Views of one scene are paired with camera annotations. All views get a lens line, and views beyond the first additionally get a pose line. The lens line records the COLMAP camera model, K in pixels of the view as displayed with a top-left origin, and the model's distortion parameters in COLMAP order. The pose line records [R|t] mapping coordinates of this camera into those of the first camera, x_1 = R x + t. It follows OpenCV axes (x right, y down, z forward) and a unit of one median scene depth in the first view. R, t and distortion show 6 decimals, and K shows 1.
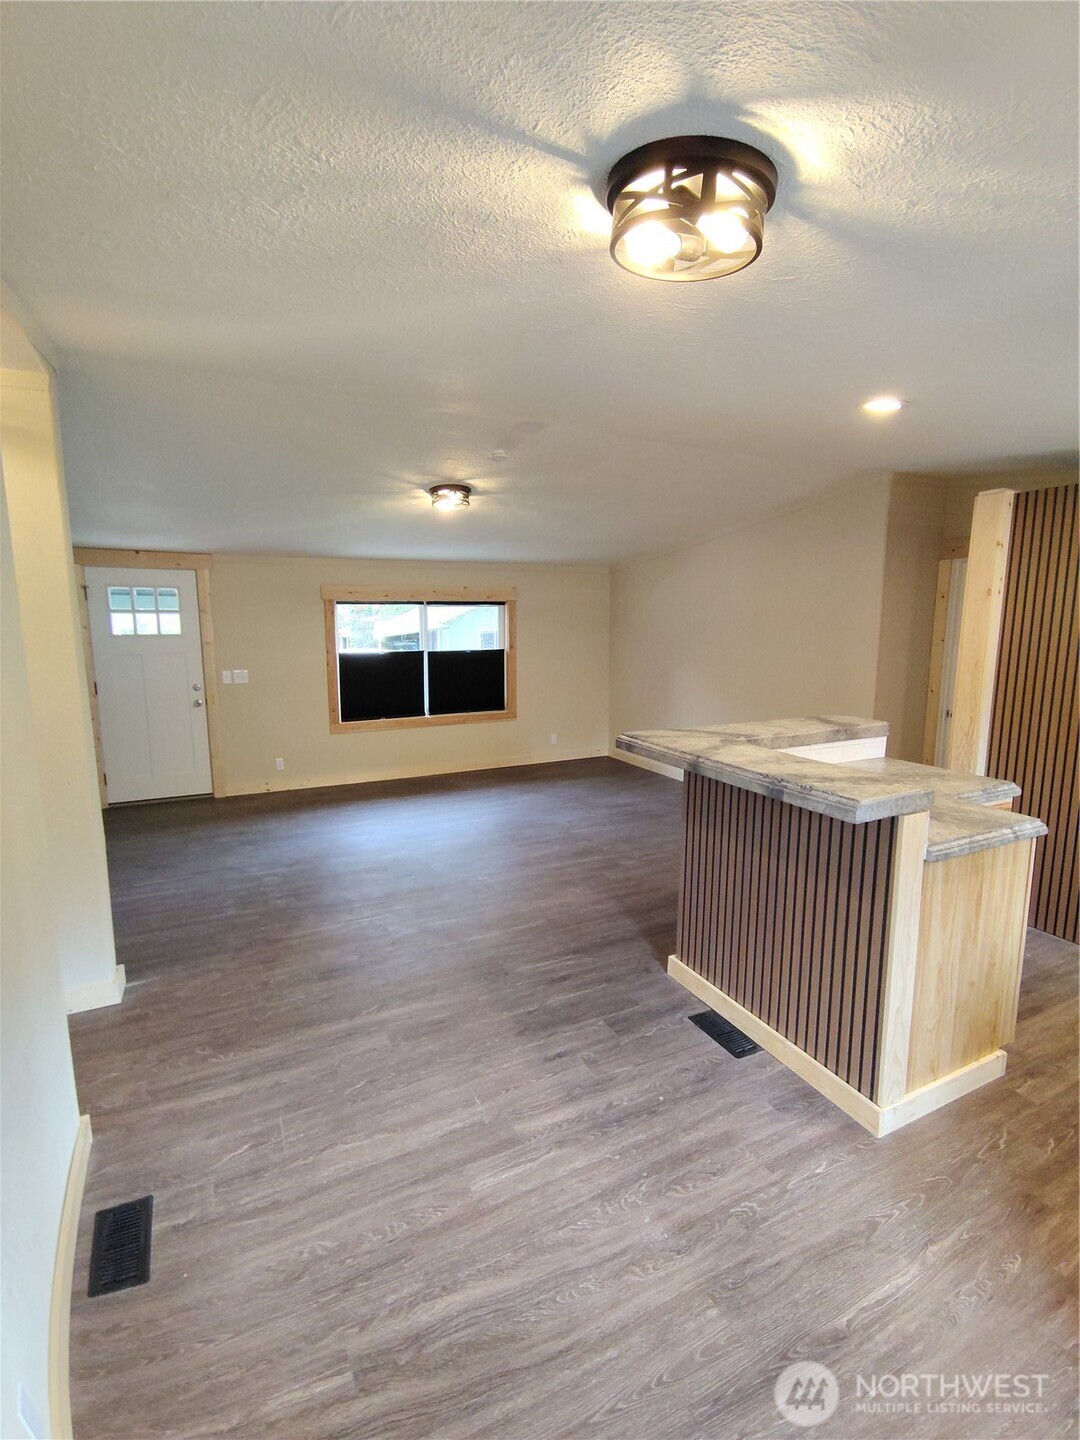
lens RADIAL K [[692.4, 0, 541.6], [0, 692.4, 715.3], [0, 0, 1]] dist [-0.001880, 0.074613]
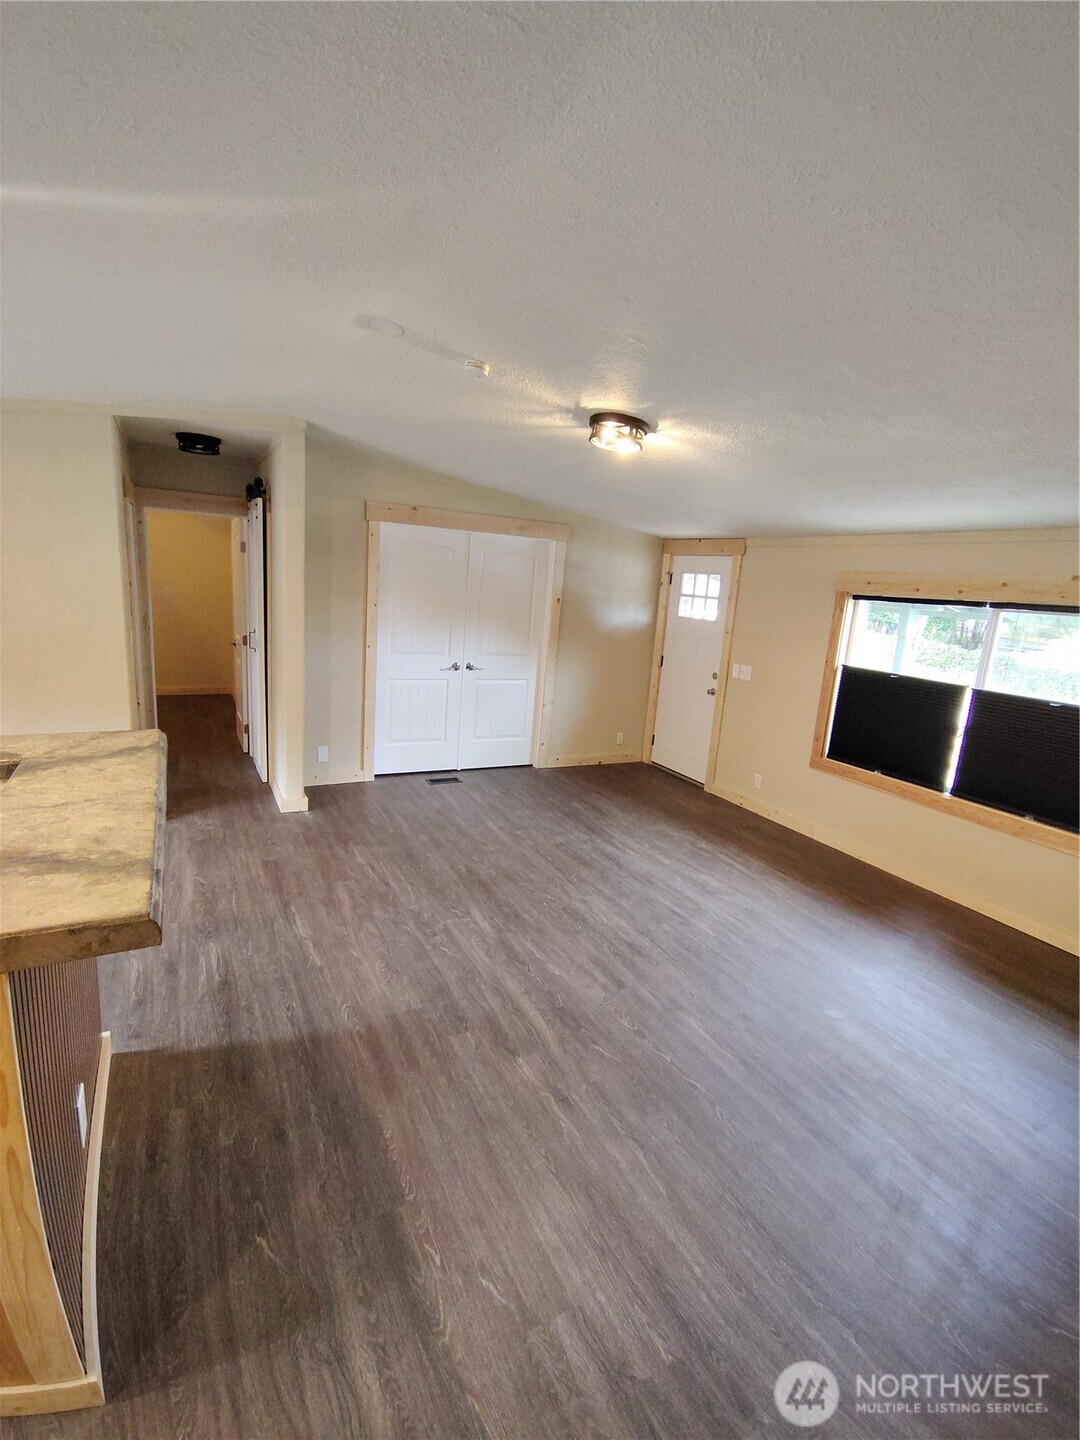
lens RADIAL K [[692.4, 0, 541.6], [0, 692.4, 715.3], [0, 0, 1]] dist [-0.001880, 0.074613]
pose [[0.010414, 0.202401, -0.979247, 0.467945], [-0.213013, 0.957271, 0.195594, -0.125393], [0.976994, 0.206556, 0.053083, 0.719974]]
